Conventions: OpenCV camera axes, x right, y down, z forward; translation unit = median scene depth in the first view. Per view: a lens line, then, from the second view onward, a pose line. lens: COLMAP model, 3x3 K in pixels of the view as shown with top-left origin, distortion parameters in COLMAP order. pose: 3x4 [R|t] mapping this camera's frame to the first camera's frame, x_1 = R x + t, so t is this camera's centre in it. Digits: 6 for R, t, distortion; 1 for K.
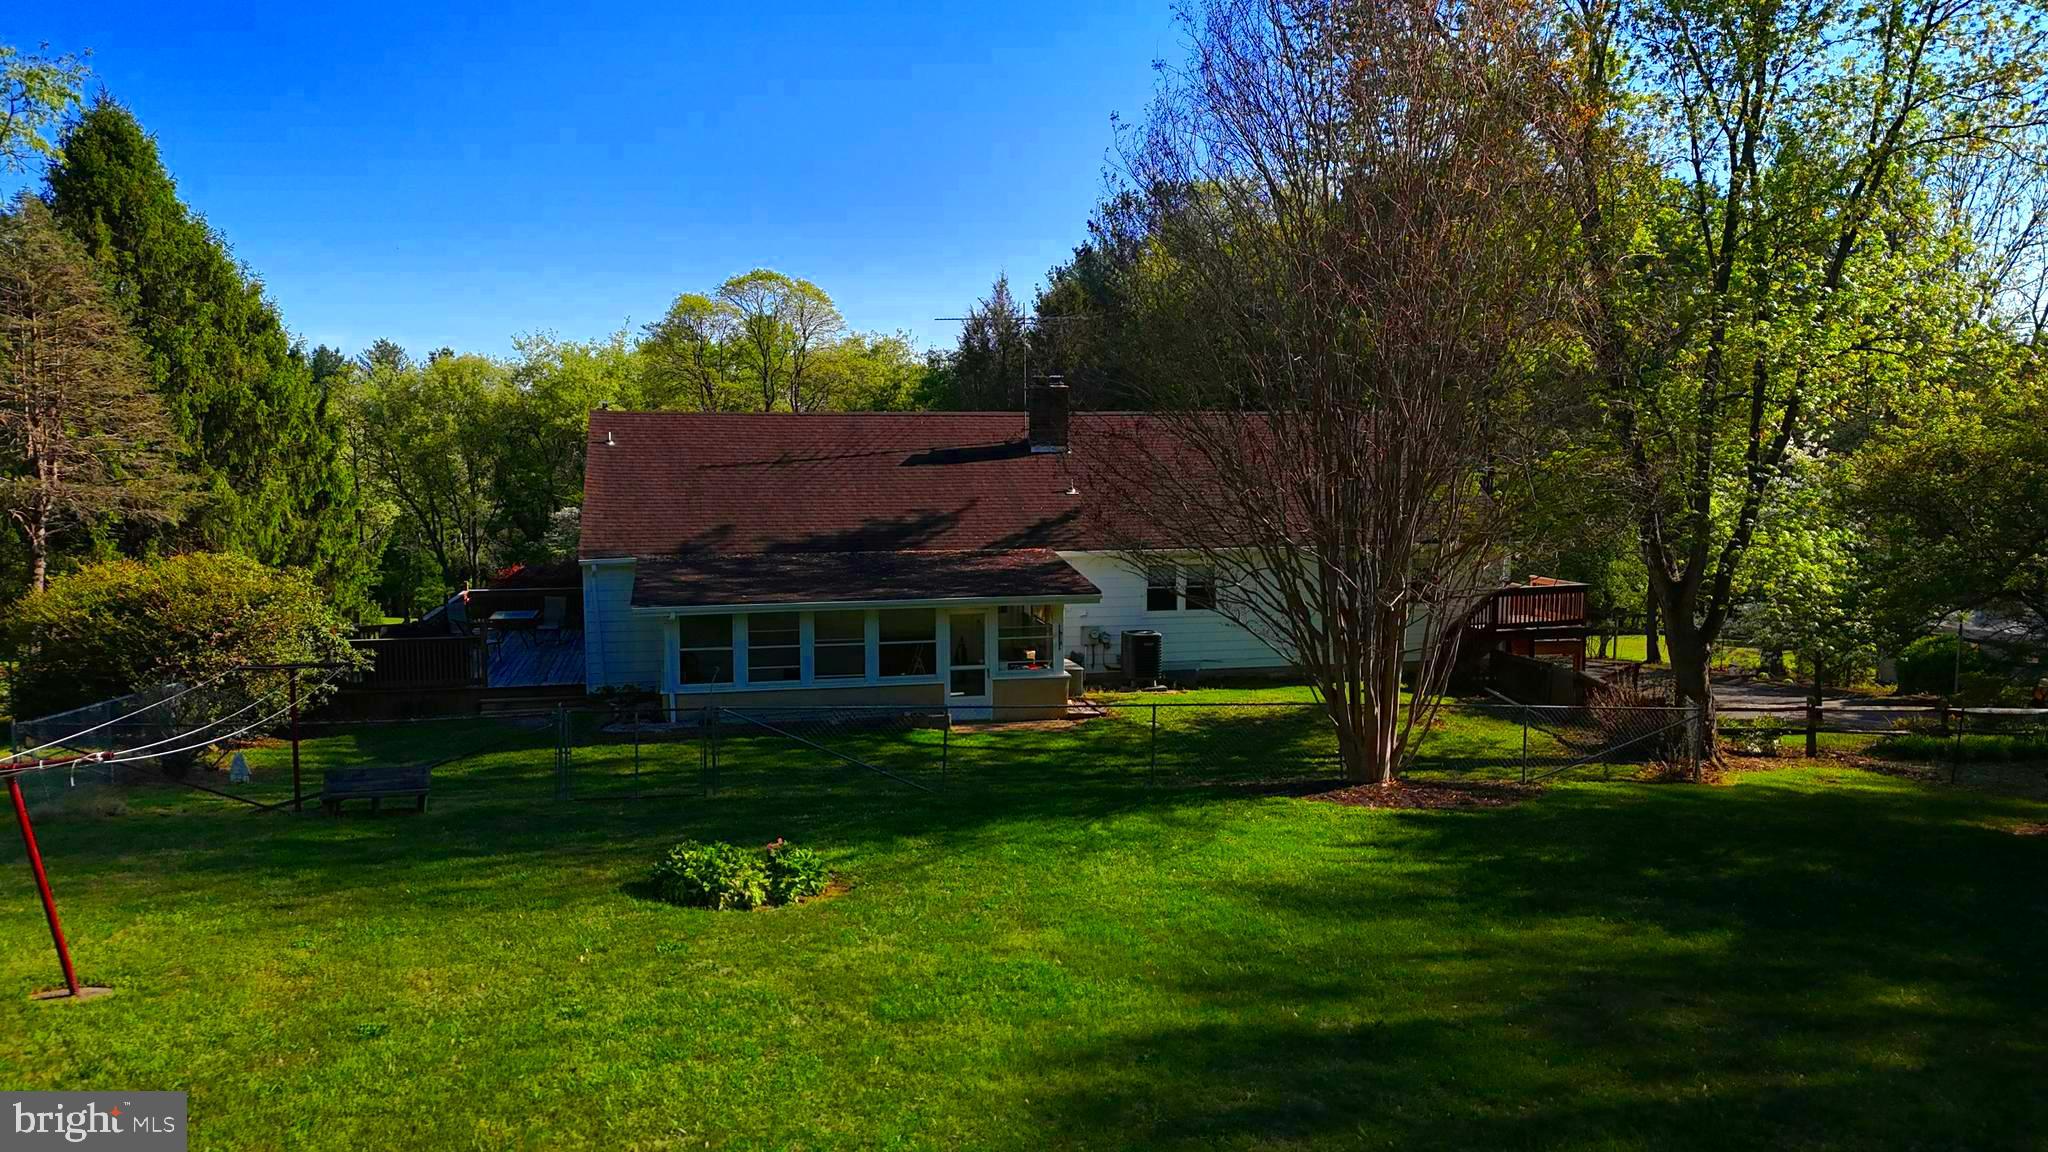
lens RADIAL K [[1493.8, 0, 1023.1], [0, 1493.8, 578.3], [0, 0, 1]] dist [0.082263, -0.075043]
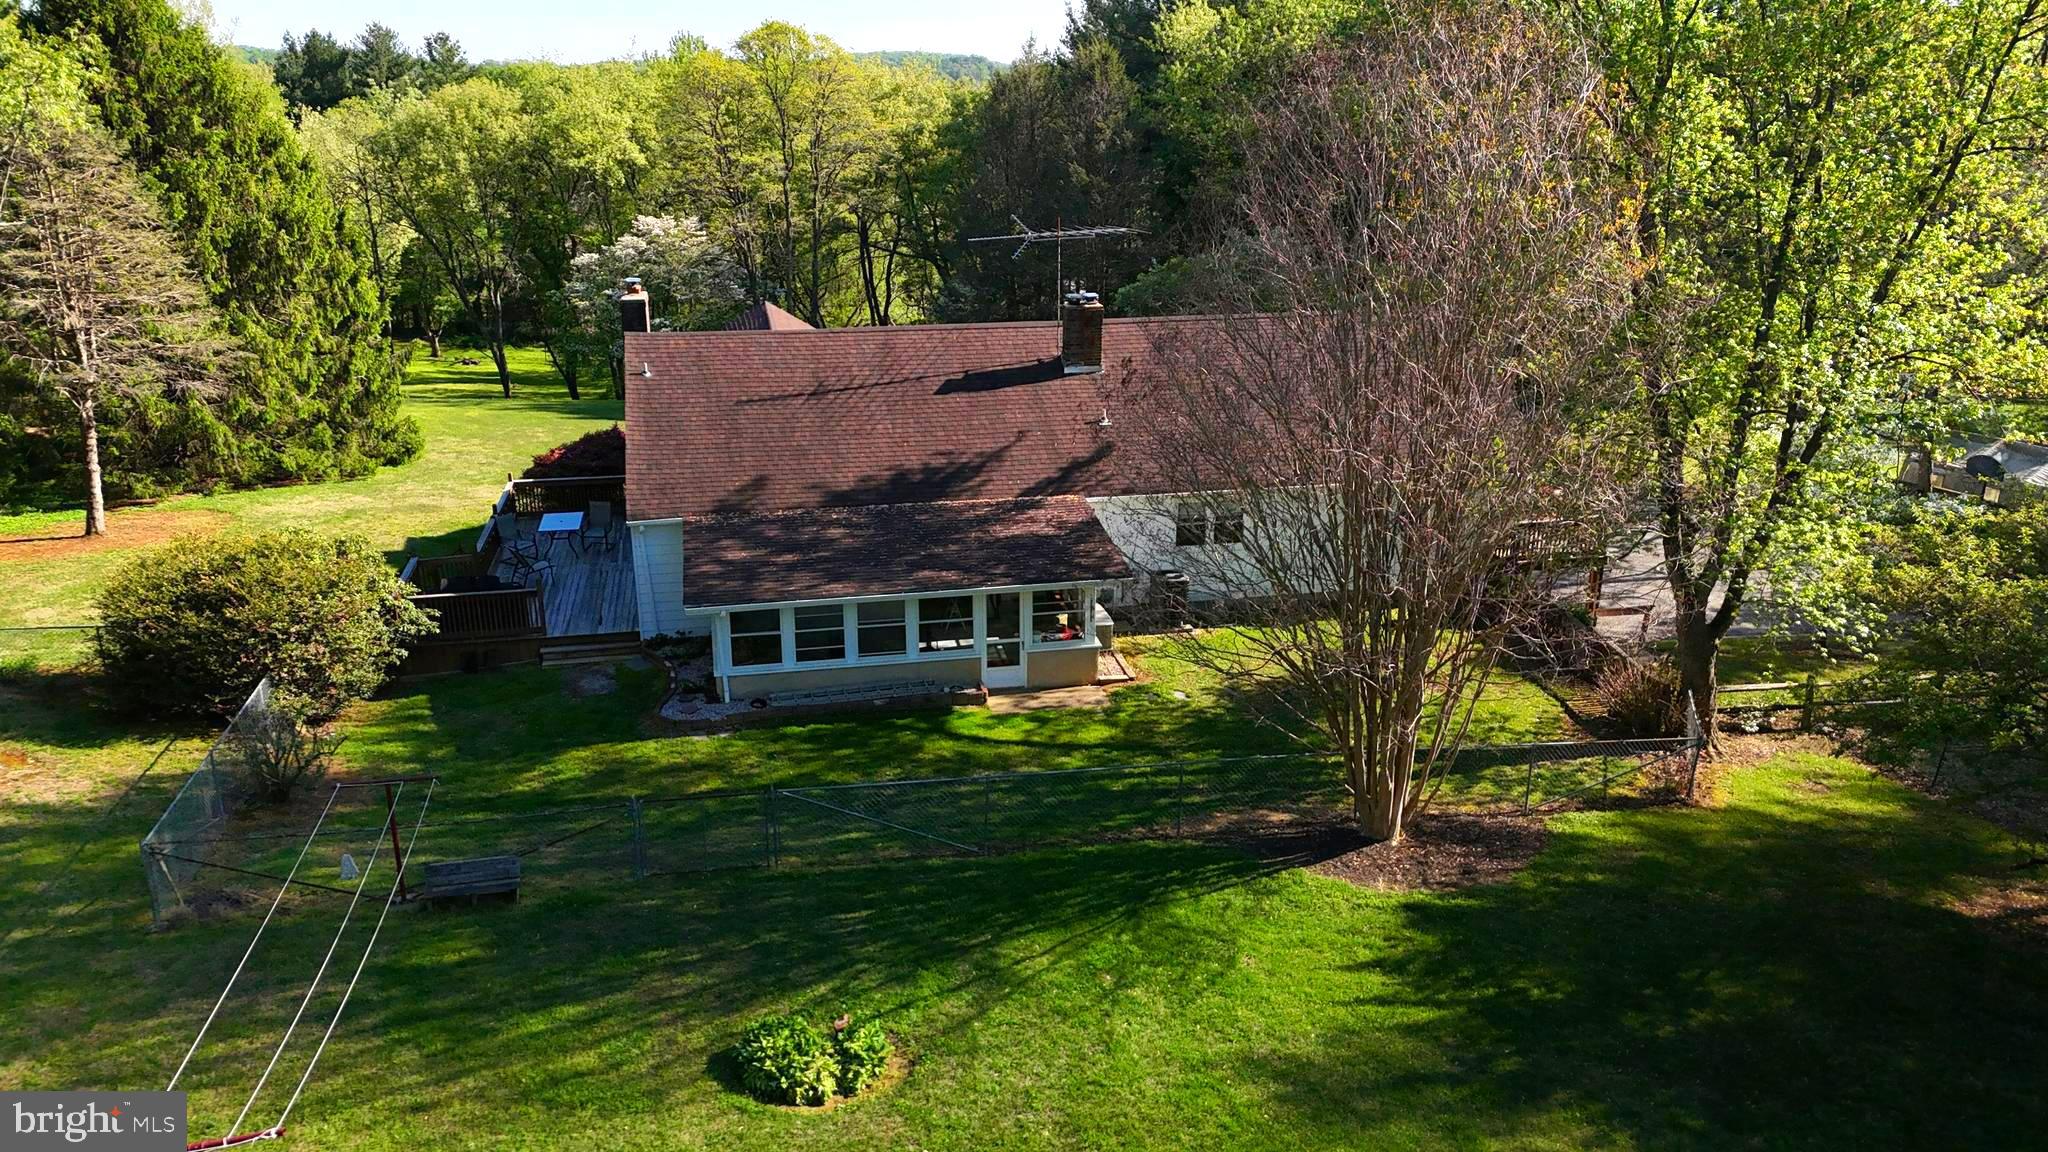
lens RADIAL K [[1493.8, 0, 1023.4], [0, 1493.8, 578.9], [0, 0, 1]] dist [0.082263, -0.075043]
pose [[0.999882, 0.005025, -0.014529, -0.008400], [-0.001641, 0.974565, 0.224100, -0.220869], [0.015285, -0.224050, 0.974458, -0.009862]]
